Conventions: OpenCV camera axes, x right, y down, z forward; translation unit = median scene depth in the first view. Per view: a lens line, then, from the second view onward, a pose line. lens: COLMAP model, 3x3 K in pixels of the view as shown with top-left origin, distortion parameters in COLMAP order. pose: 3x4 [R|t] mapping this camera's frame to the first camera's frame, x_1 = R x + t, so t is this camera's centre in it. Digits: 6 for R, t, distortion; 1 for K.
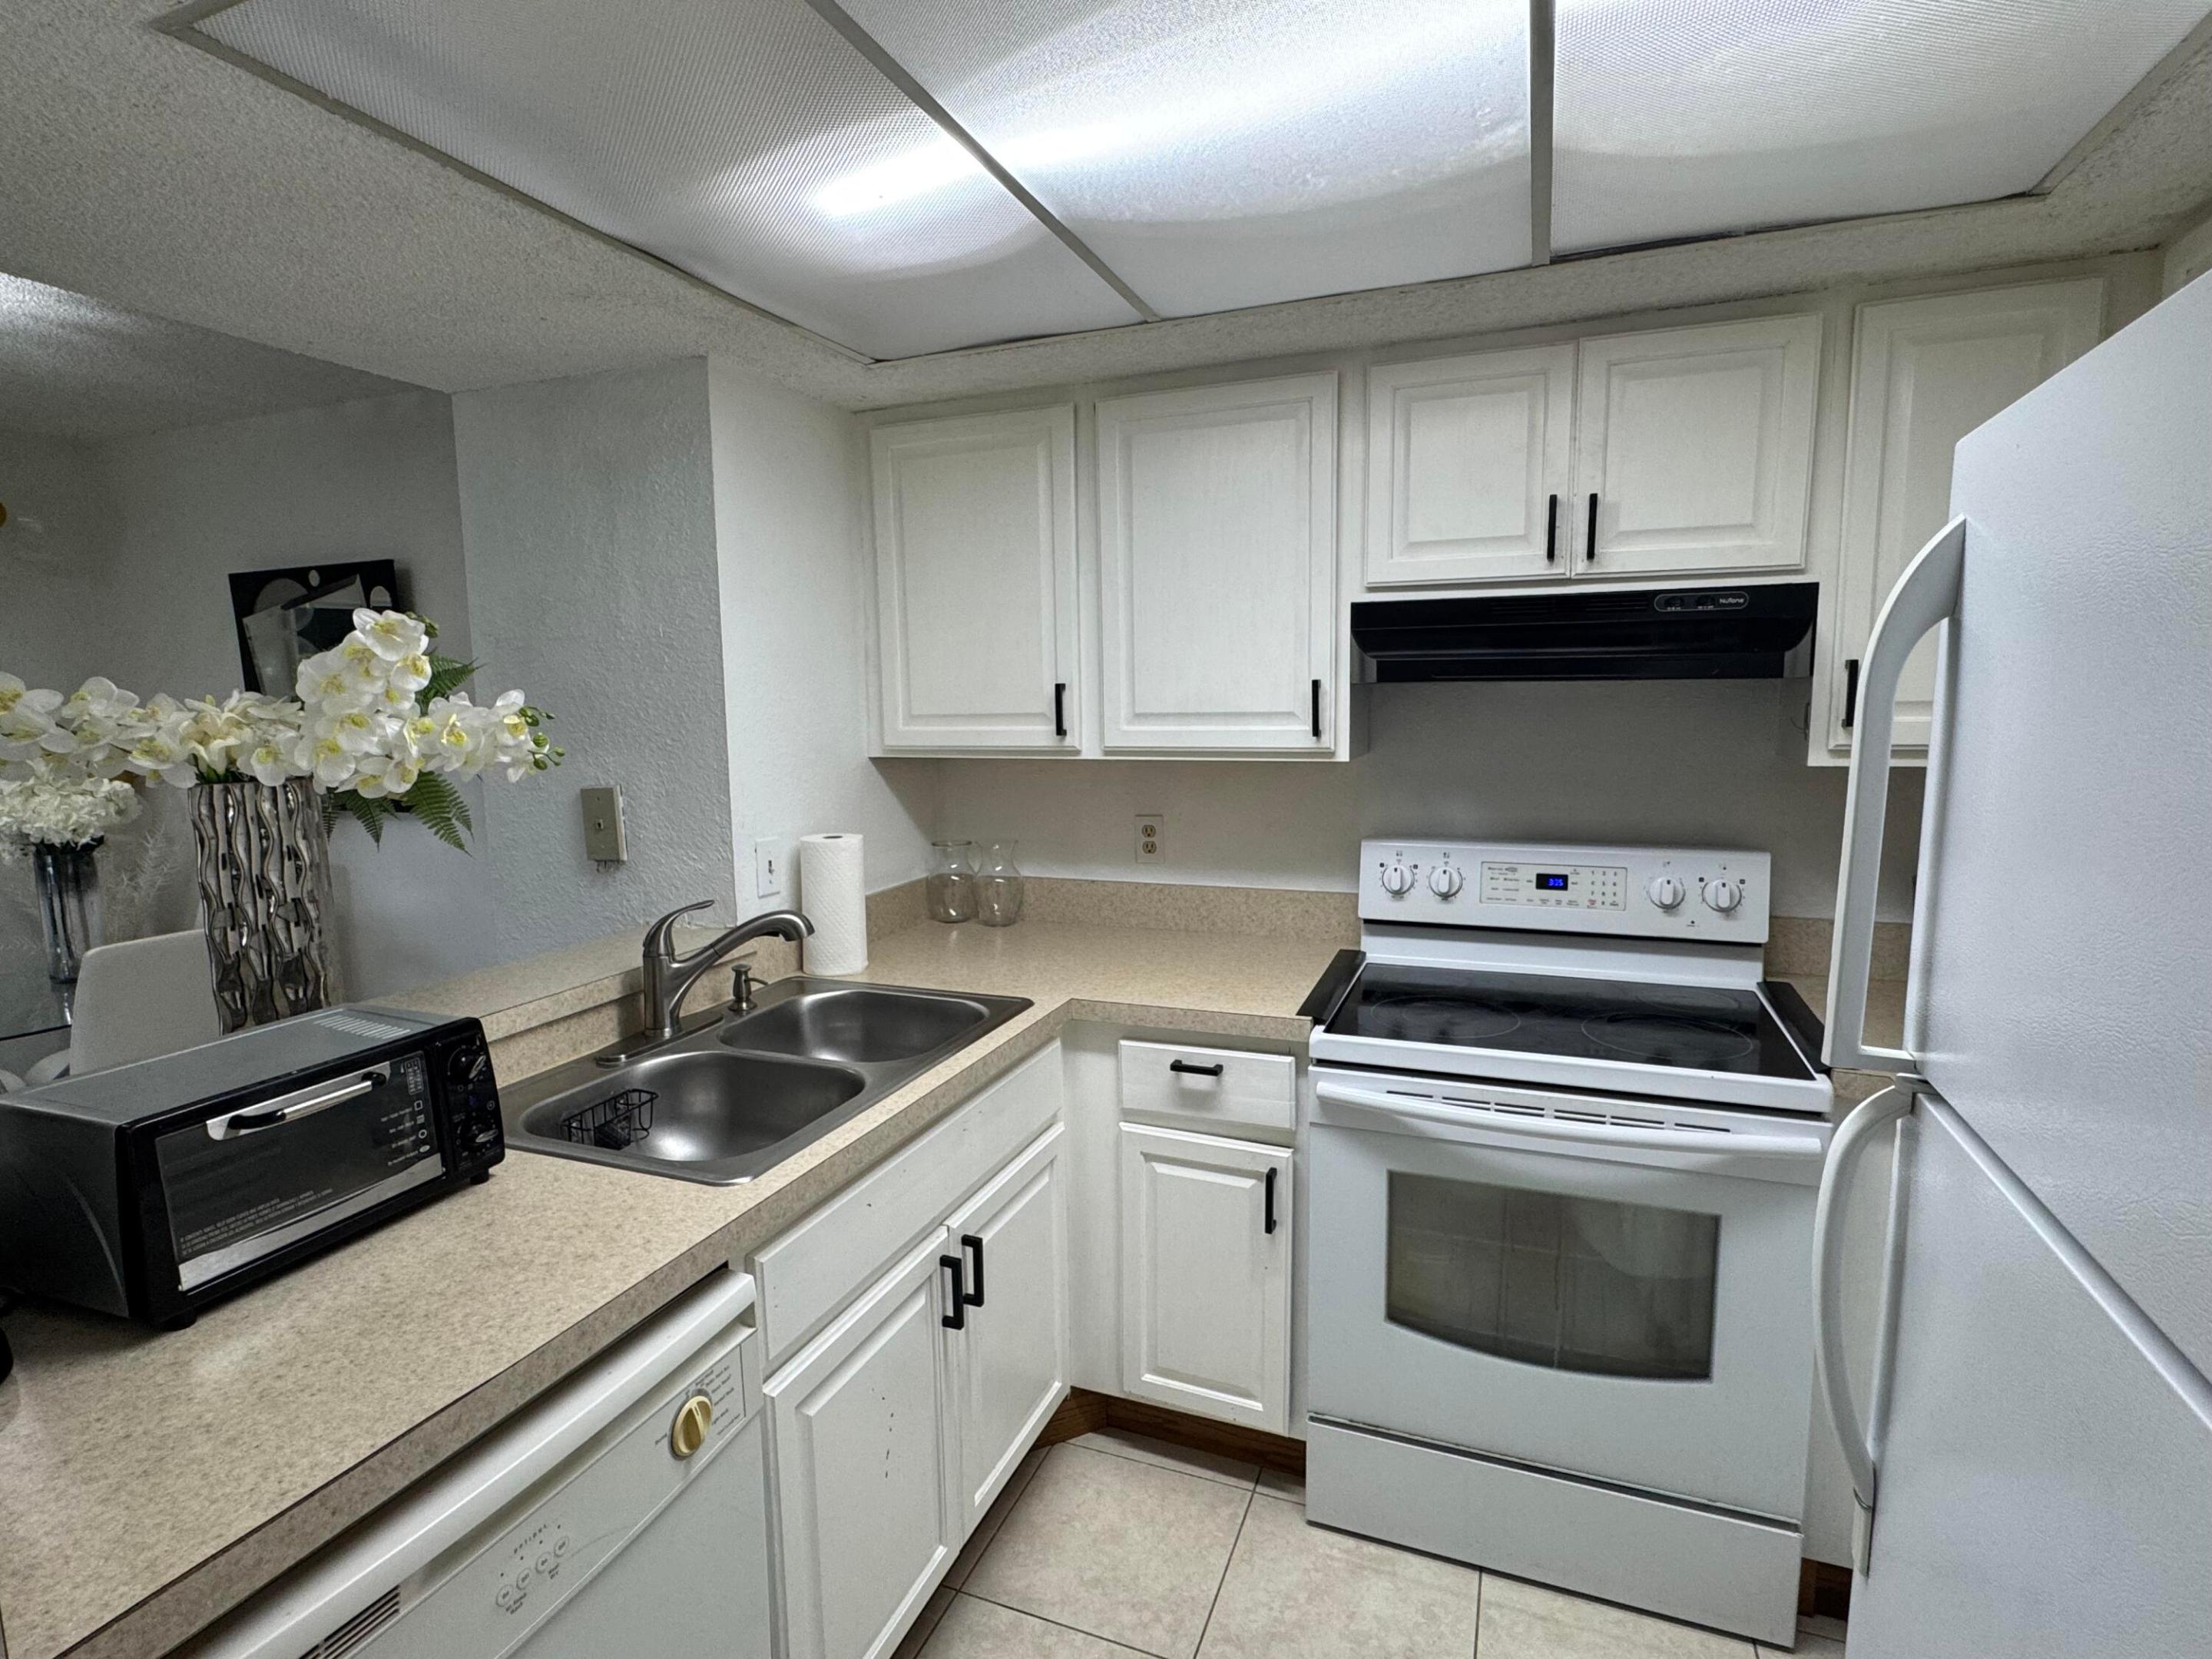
lens RADIAL K [[1097.0, 0, 1094.6], [0, 1097.0, 832.1], [0, 0, 1]] dist [-0.001560, 0.000047]
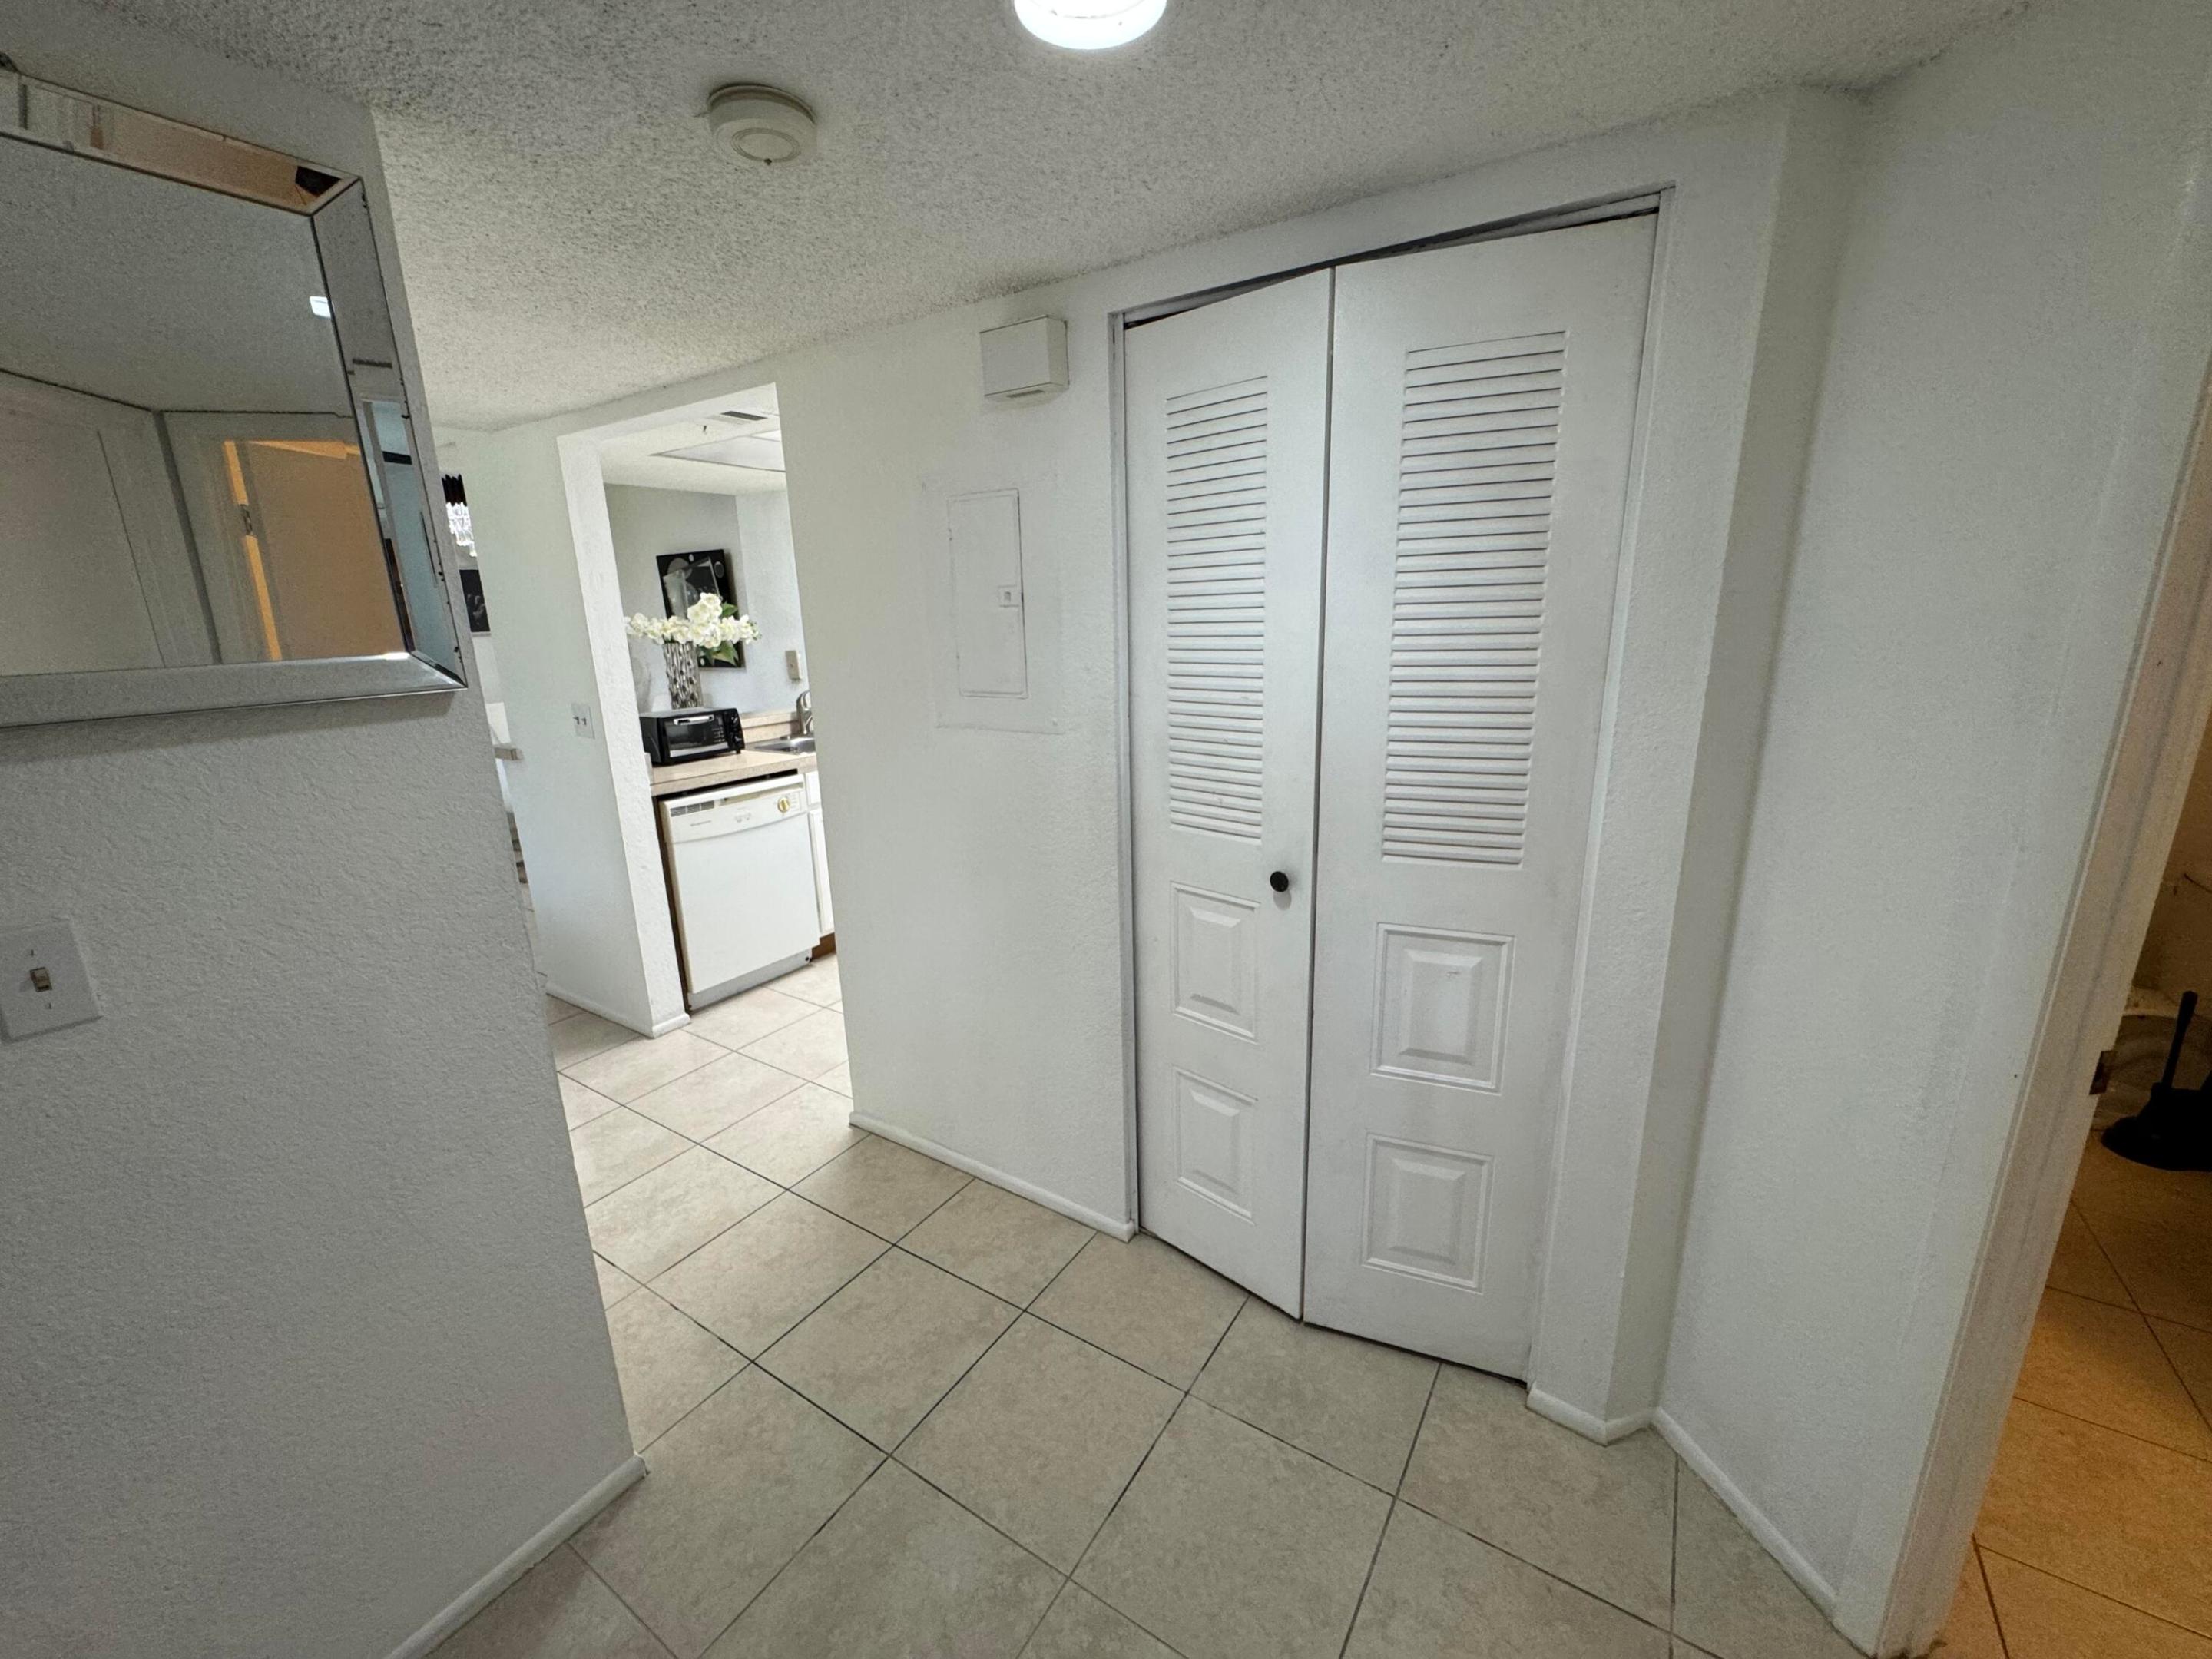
lens RADIAL K [[885.9, 0, 1106.0], [0, 885.9, 829.5], [0, 0, 1]] dist [0.010656, -0.000049]
pose [[0.980758, 0.039559, -0.191176, 0.776840], [-0.014387, 0.991238, 0.131303, 0.104254], [0.194695, -0.126026, 0.972734, -1.069171]]
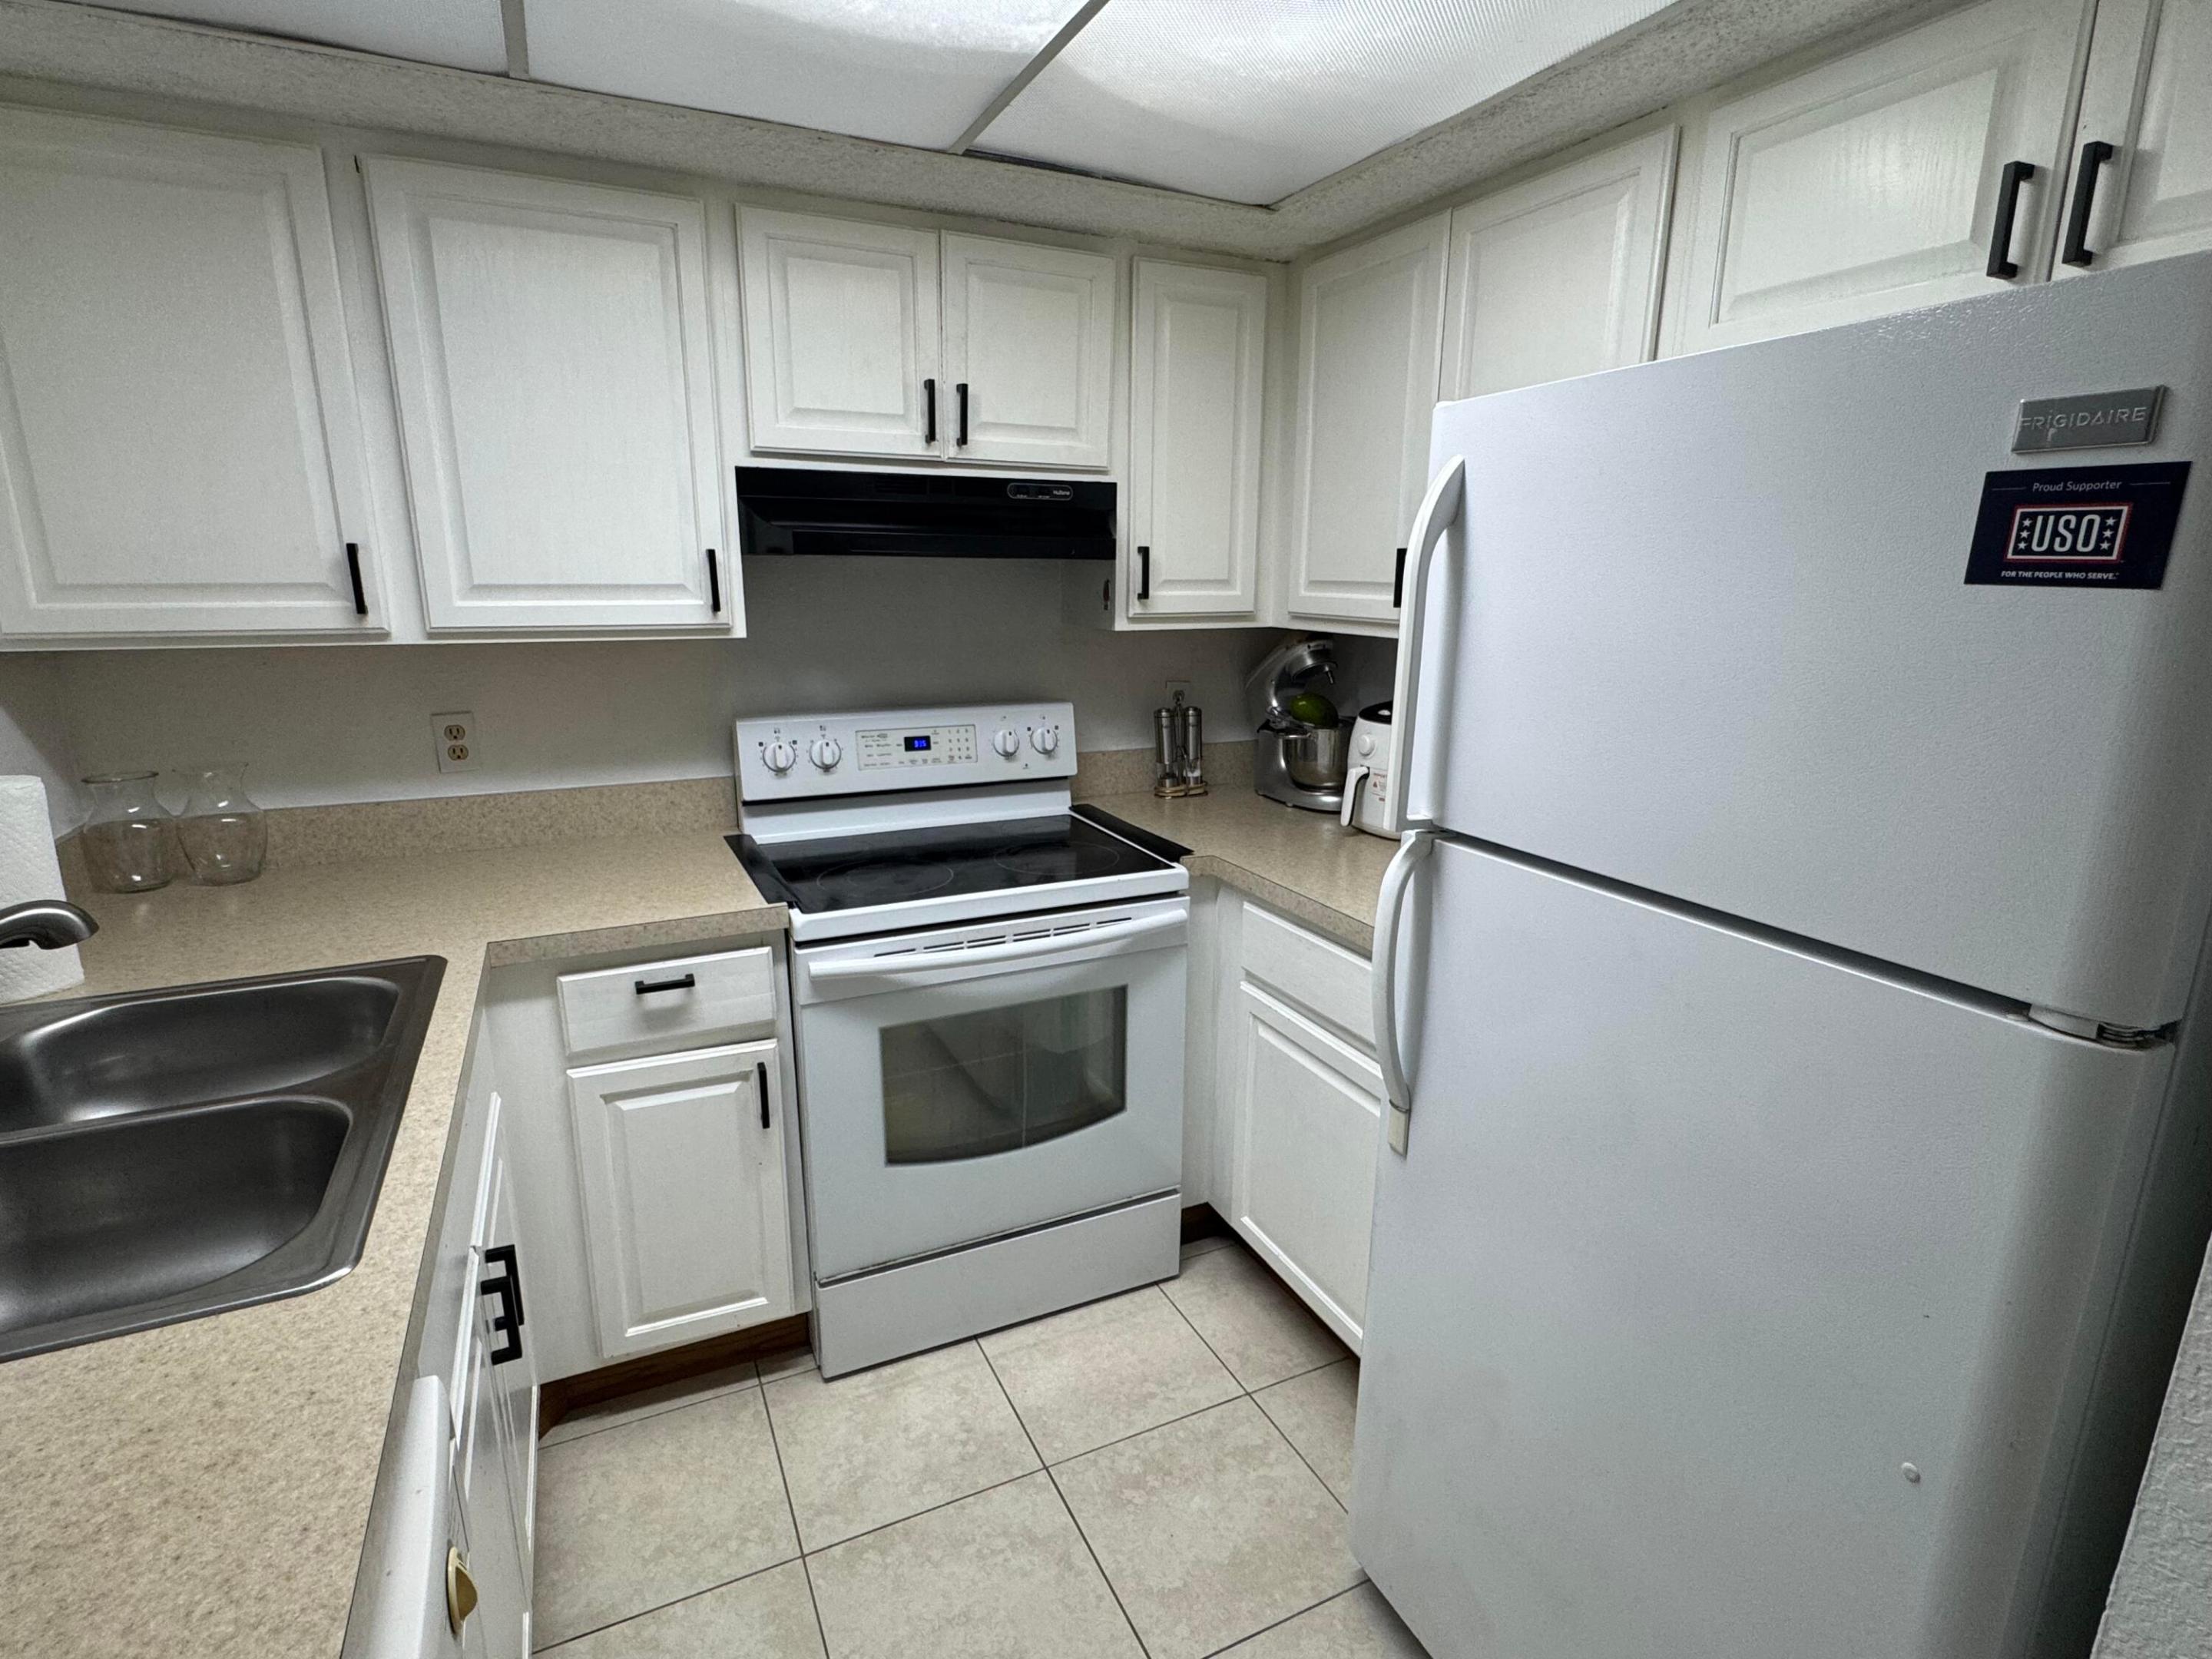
lens RADIAL K [[1097.0, 0, 1094.6], [0, 1097.0, 832.1], [0, 0, 1]] dist [-0.001560, 0.000047]
pose [[0.680854, -0.153613, 0.716129, -0.295783], [0.073695, 0.987165, 0.141686, -0.010981], [-0.728702, -0.043692, 0.683436, 0.128827]]
